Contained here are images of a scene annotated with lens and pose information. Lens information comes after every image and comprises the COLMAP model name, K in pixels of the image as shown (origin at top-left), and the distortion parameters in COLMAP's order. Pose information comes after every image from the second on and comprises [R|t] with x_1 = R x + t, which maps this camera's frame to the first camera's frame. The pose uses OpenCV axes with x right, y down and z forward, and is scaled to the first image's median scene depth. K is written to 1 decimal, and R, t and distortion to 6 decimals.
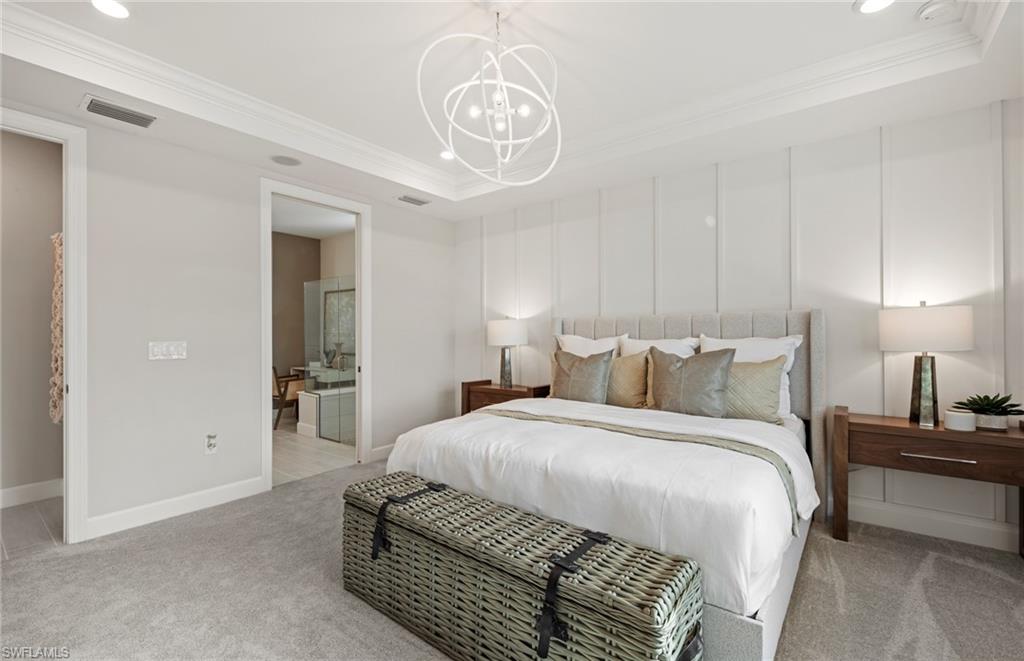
lens RADIAL K [[441.8, 0, 512.0], [0, 441.8, 330.5], [0, 0, 1]] dist [-0.074698, 0.000183]
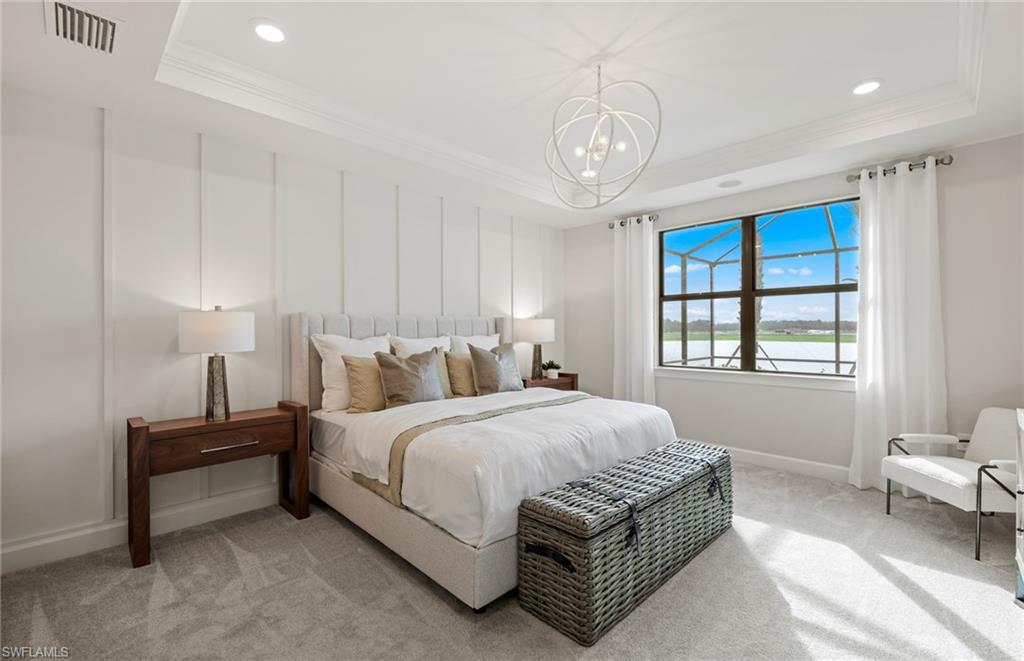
lens RADIAL K [[446.2, 0, 512.6], [0, 446.2, 322.7], [0, 0, 1]] dist [0.001394, 0.000145]
pose [[0.123743, 0.025924, 0.991976, -0.529432], [-0.003468, 0.999664, -0.025693, 0.007734], [-0.992308, -0.000261, 0.123791, 0.449499]]
